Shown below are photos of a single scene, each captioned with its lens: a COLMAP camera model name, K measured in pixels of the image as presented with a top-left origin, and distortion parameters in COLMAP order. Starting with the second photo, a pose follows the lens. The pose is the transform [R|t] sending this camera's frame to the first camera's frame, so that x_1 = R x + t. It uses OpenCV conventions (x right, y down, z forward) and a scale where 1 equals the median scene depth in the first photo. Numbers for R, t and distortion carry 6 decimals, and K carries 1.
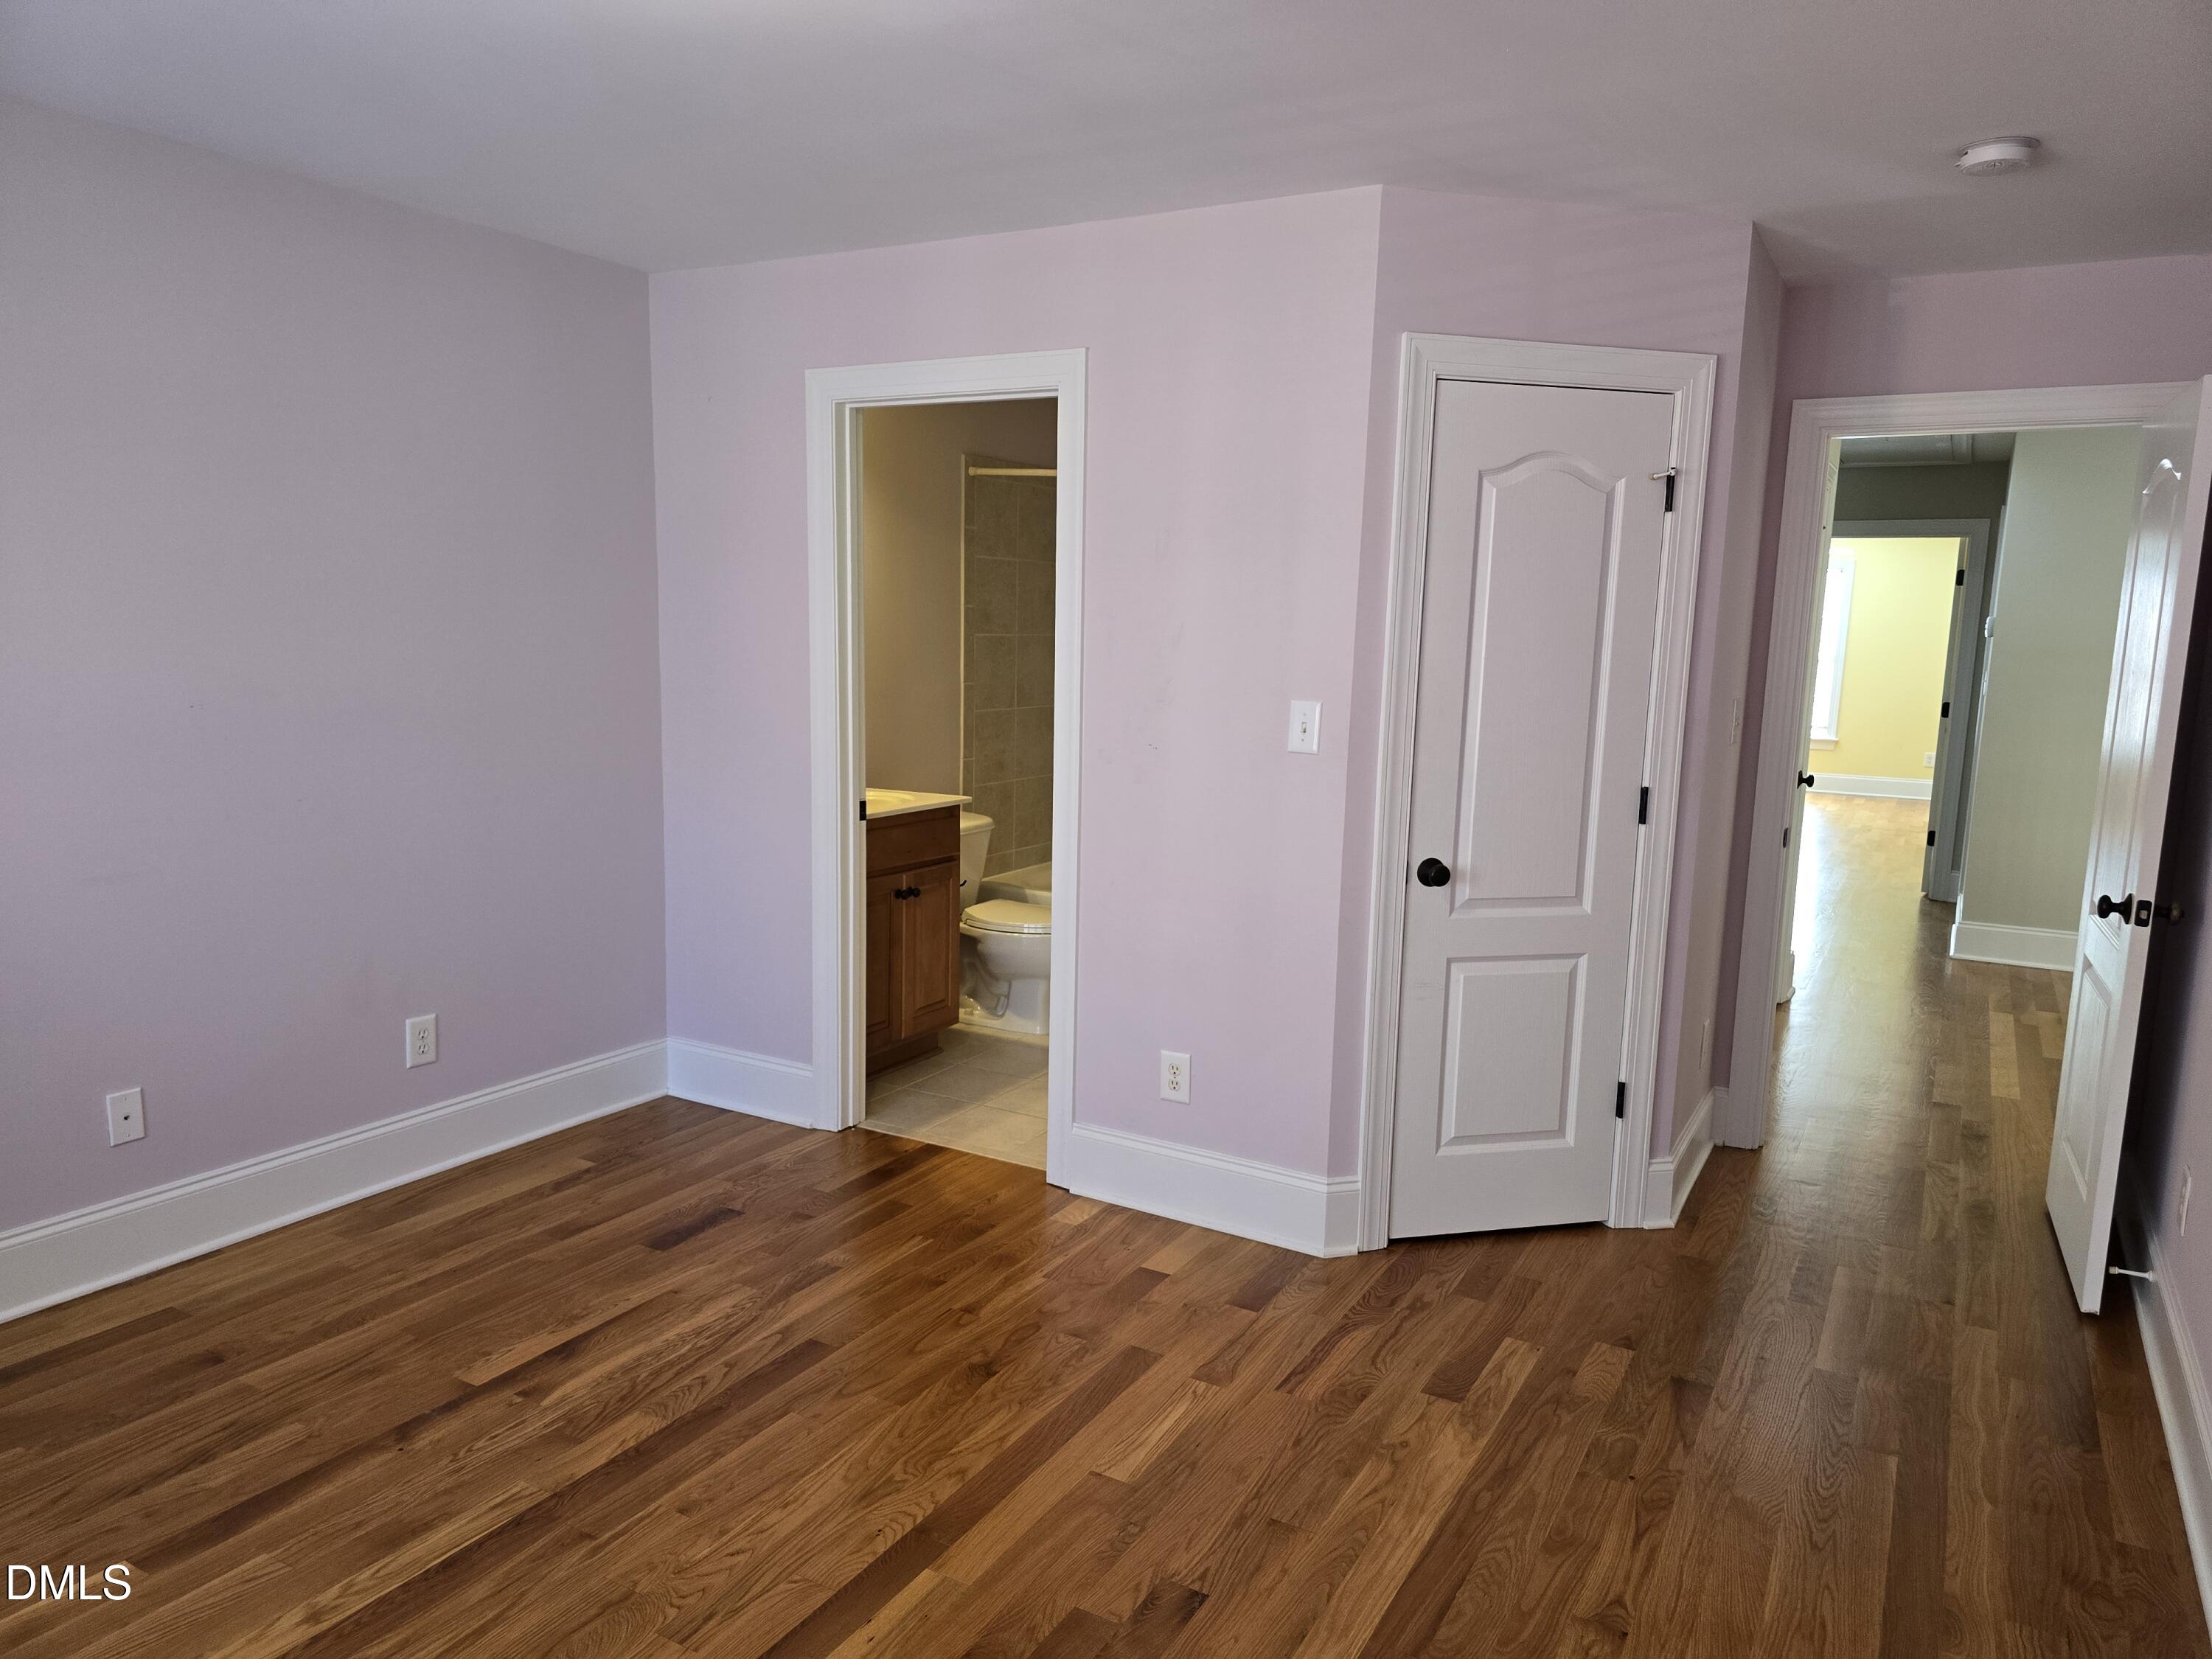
lens RADIAL K [[1489.0, 0, 1109.3], [0, 1489.0, 847.2], [0, 0, 1]] dist [0.046451, -0.029139]
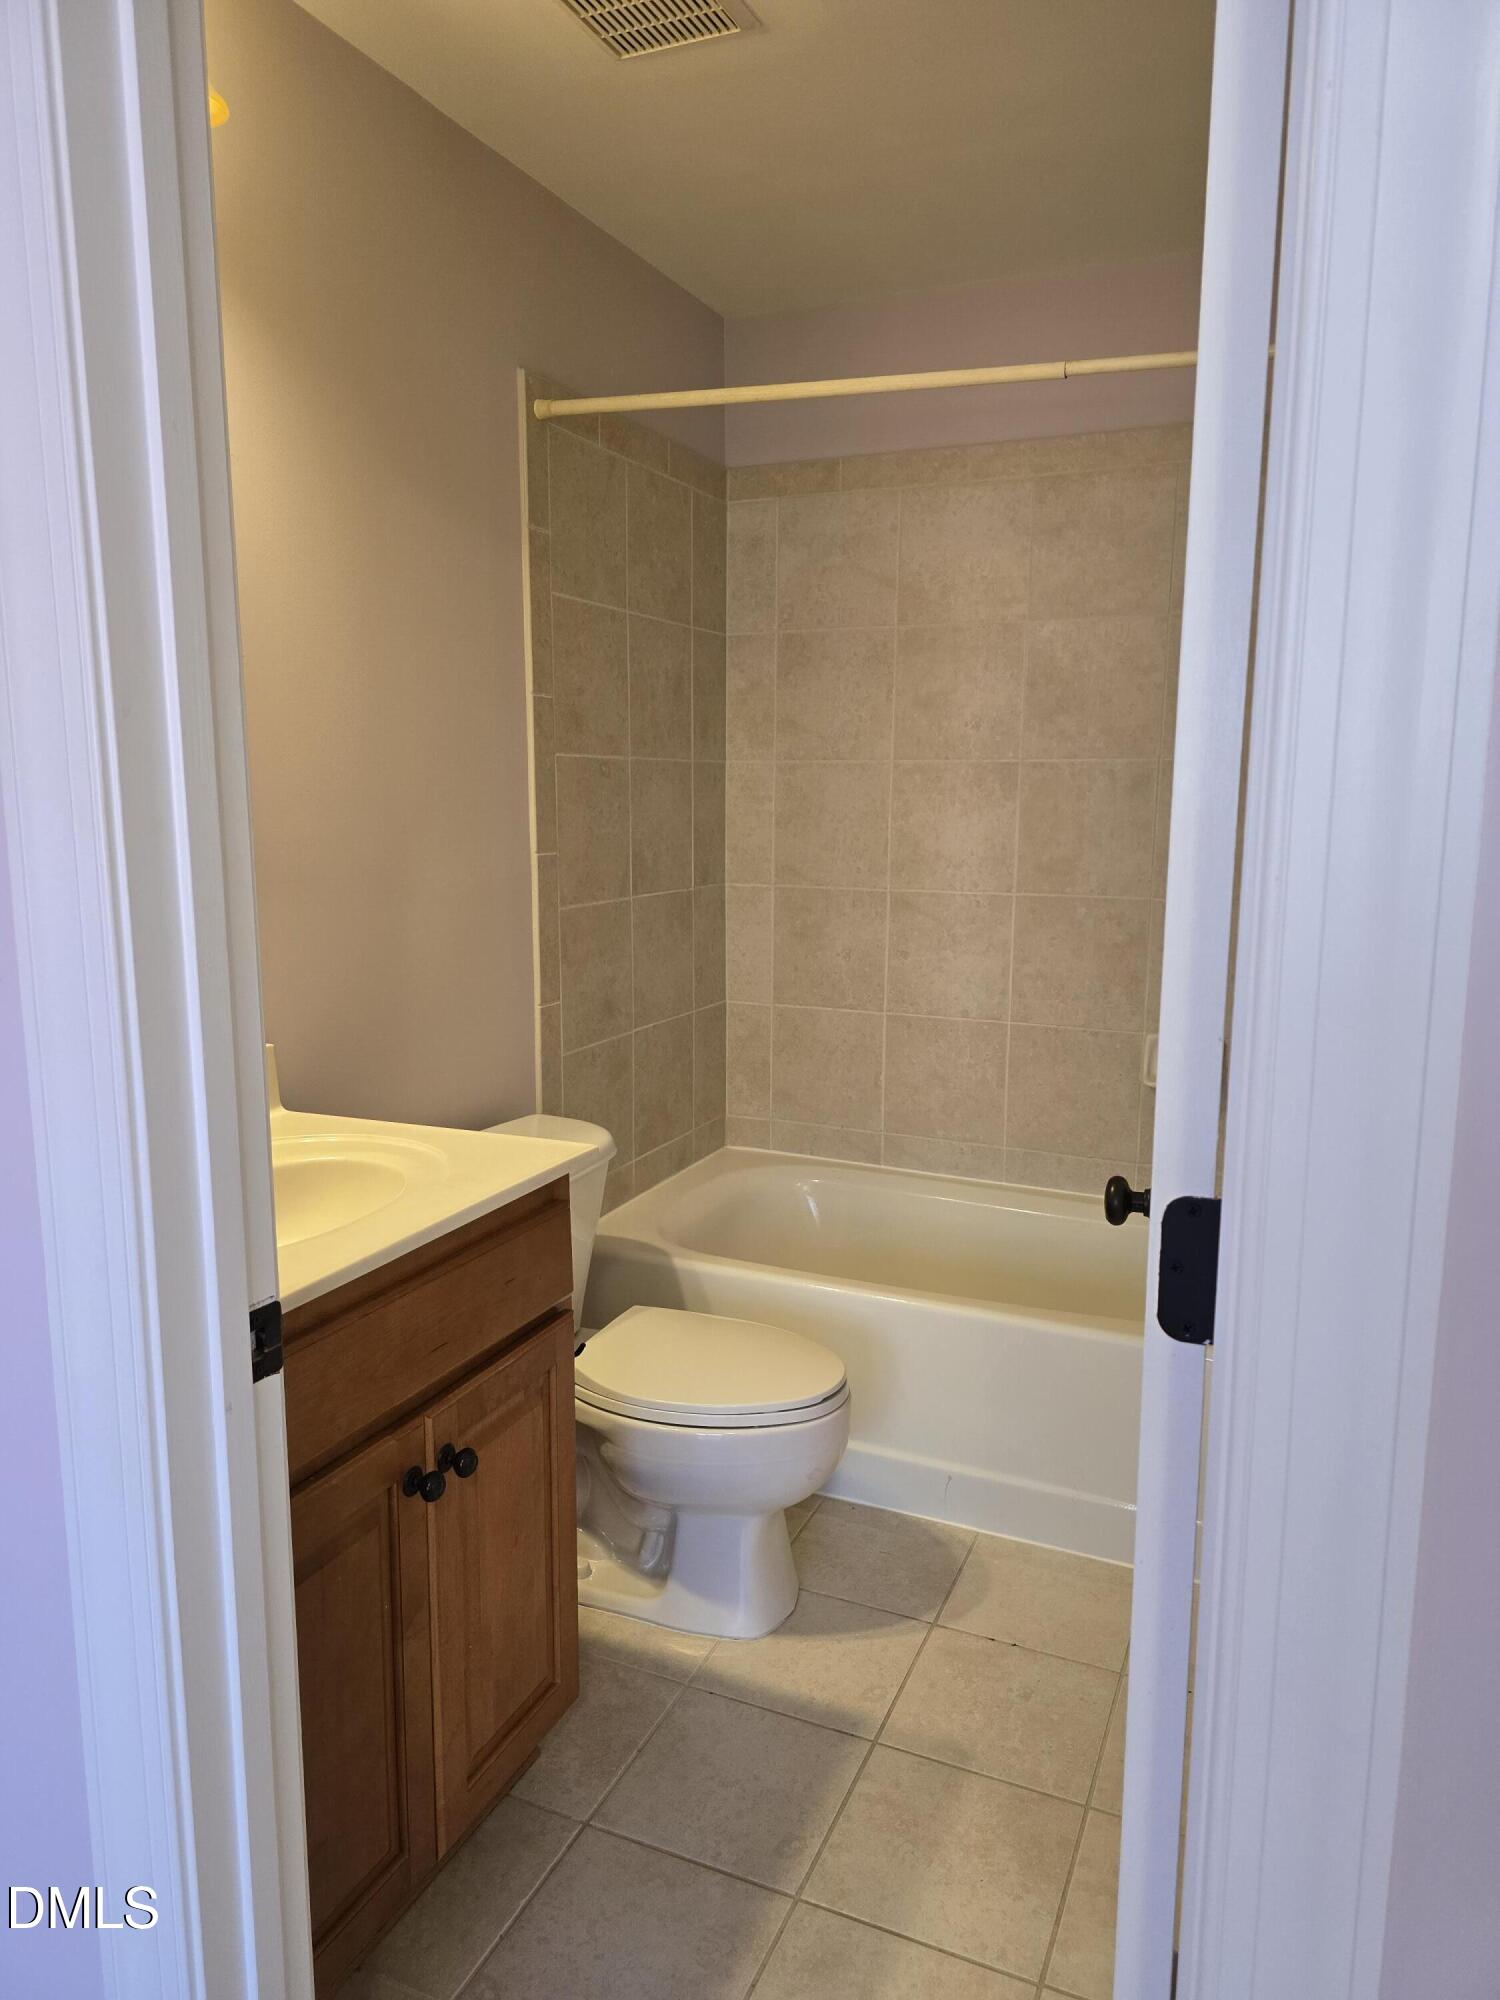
lens RADIAL K [[1346.3, 0, 747.3], [0, 1346.3, 1000.7], [0, 0, 1]] dist [0.046451, -0.029139]
pose [[0.994549, -0.035534, 0.098031, -0.101898], [0.034581, 0.999337, 0.011401, -0.088203], [-0.098371, -0.007949, 0.995118, 0.756510]]
